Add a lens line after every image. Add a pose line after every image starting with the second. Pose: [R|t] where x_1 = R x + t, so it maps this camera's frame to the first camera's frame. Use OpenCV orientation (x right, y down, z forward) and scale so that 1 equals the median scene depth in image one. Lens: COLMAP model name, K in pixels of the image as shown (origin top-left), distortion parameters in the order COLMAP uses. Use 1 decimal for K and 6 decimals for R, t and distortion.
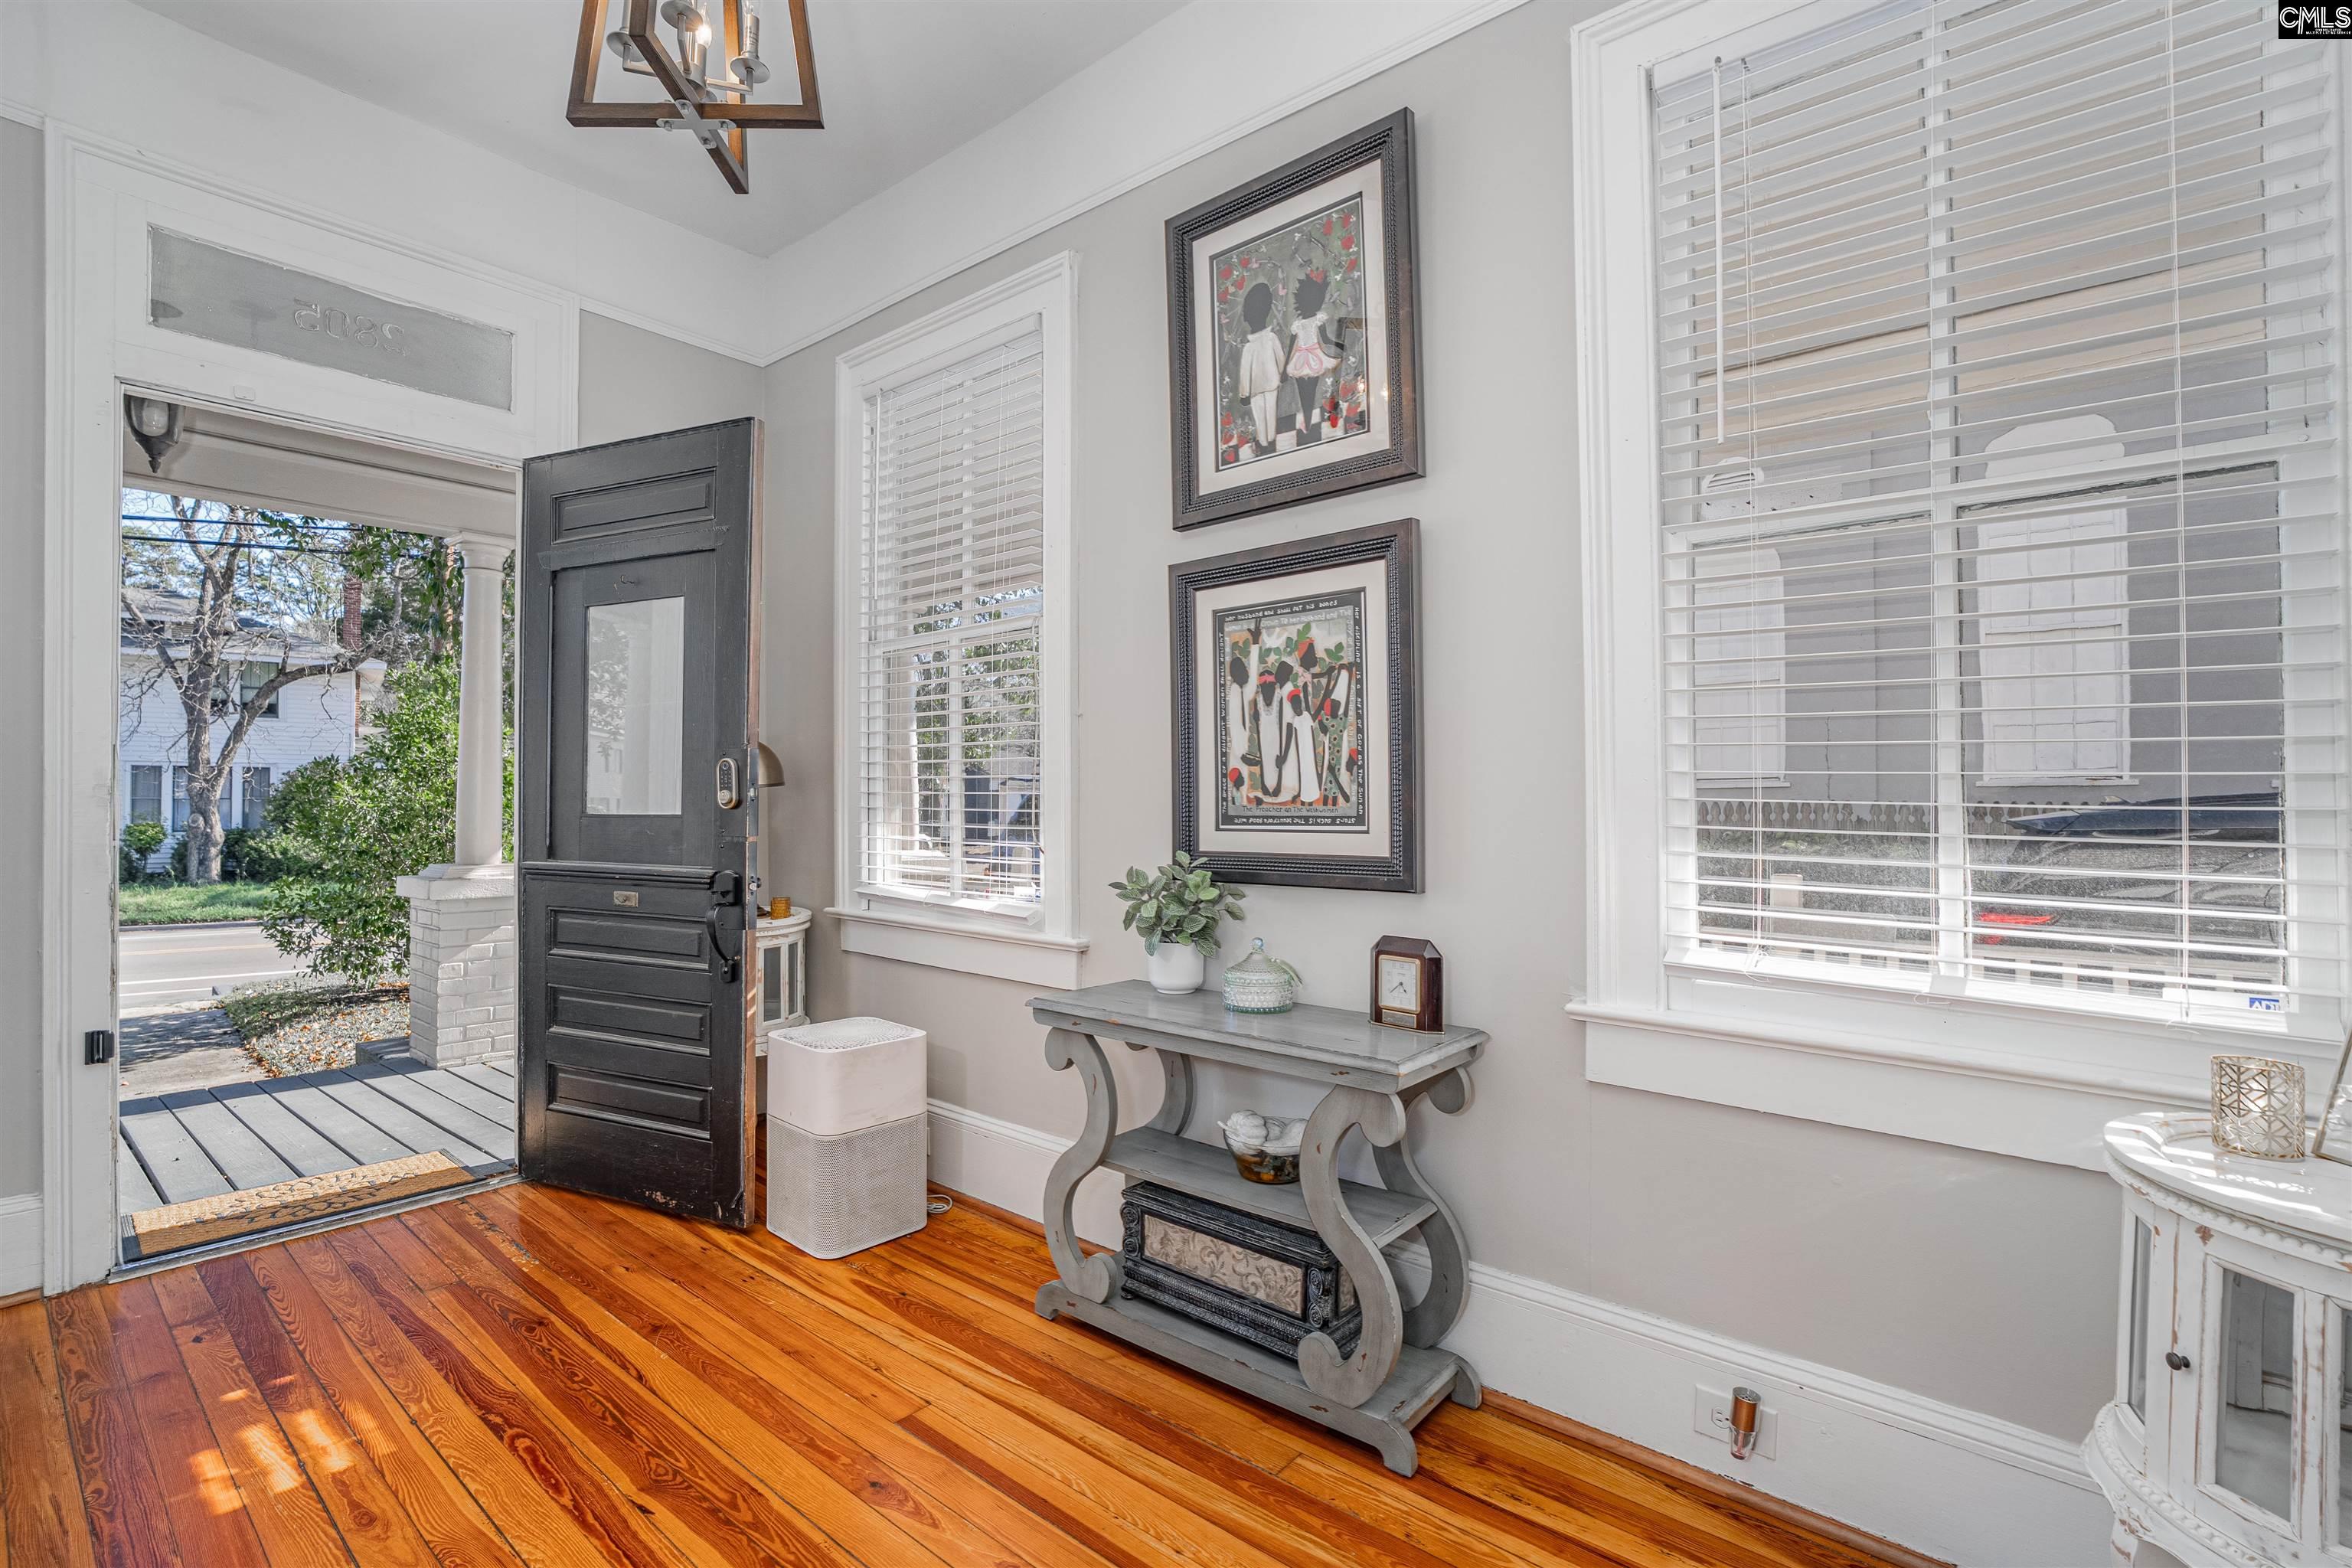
lens RADIAL K [[1122.3, 0, 1168.9], [0, 1122.3, 790.4], [0, 0, 1]] dist [-0.005396, 0.000501]
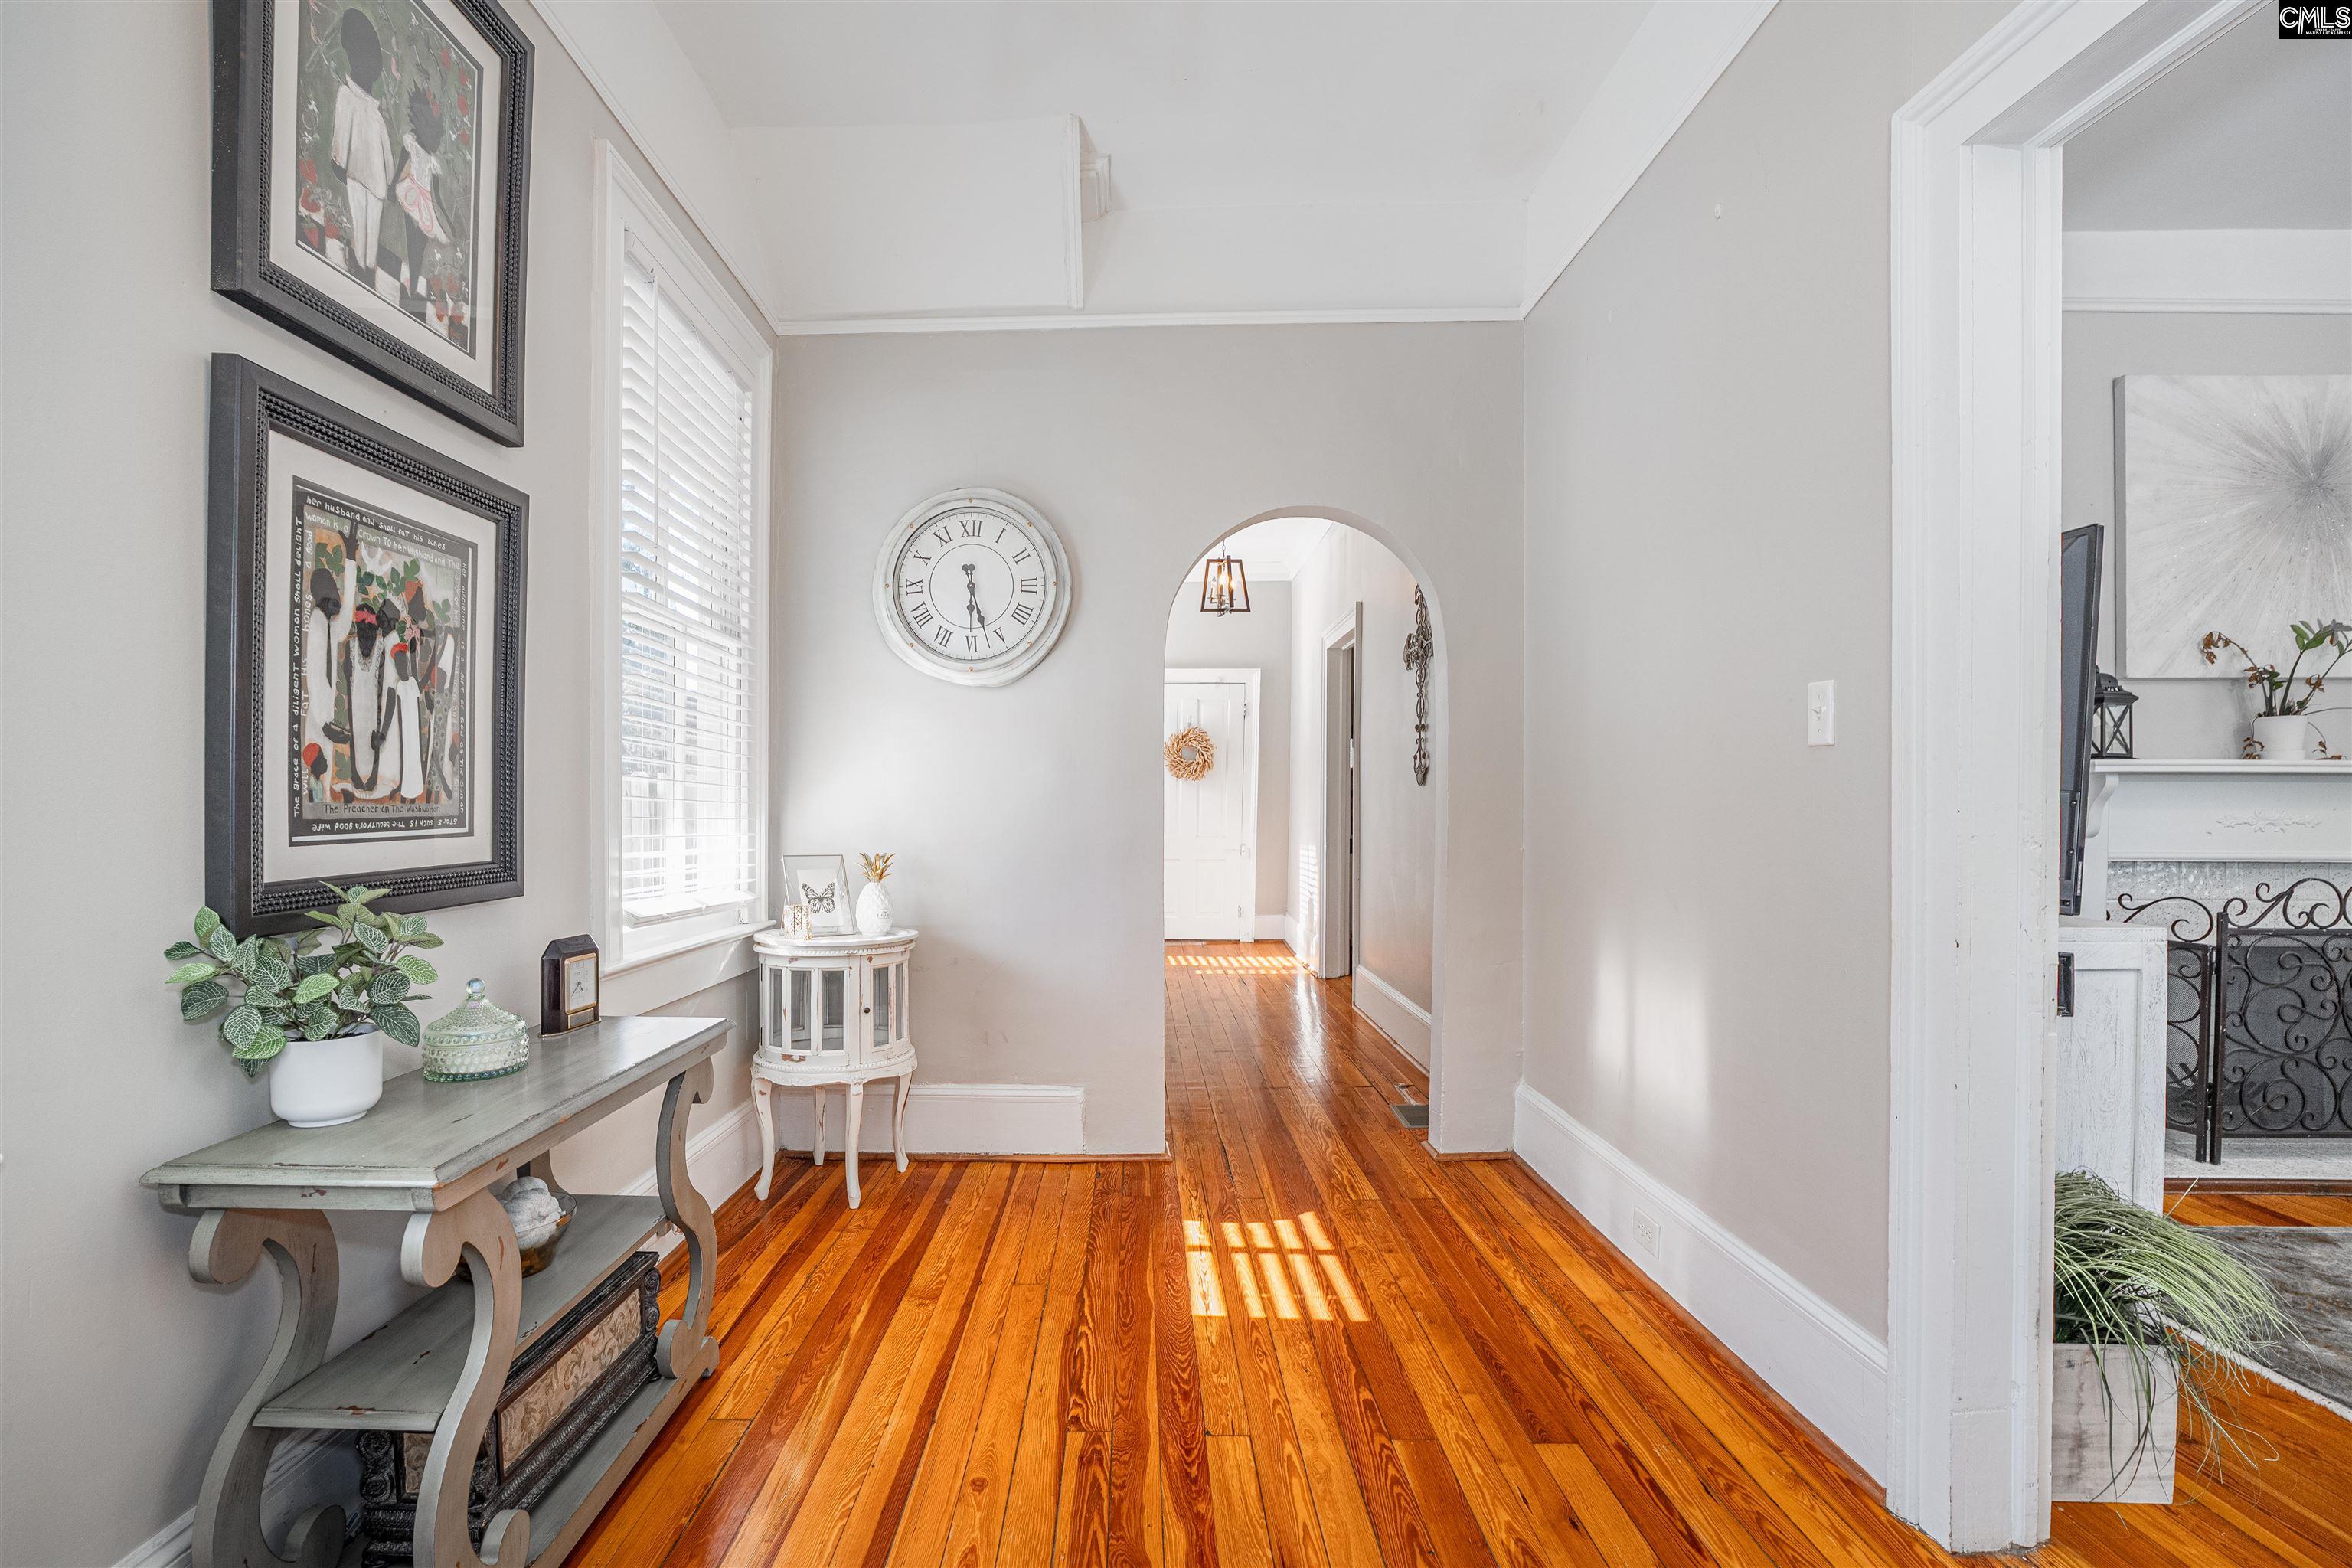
lens RADIAL K [[1122.3, 0, 1172.9], [0, 1122.3, 800.6], [0, 0, 1]] dist [-0.005396, 0.000501]
pose [[-0.687678, -0.010530, 0.725939, -0.749886], [-0.021333, 0.999756, -0.005707, 0.005033], [-0.725702, -0.019411, -0.687735, 1.122521]]
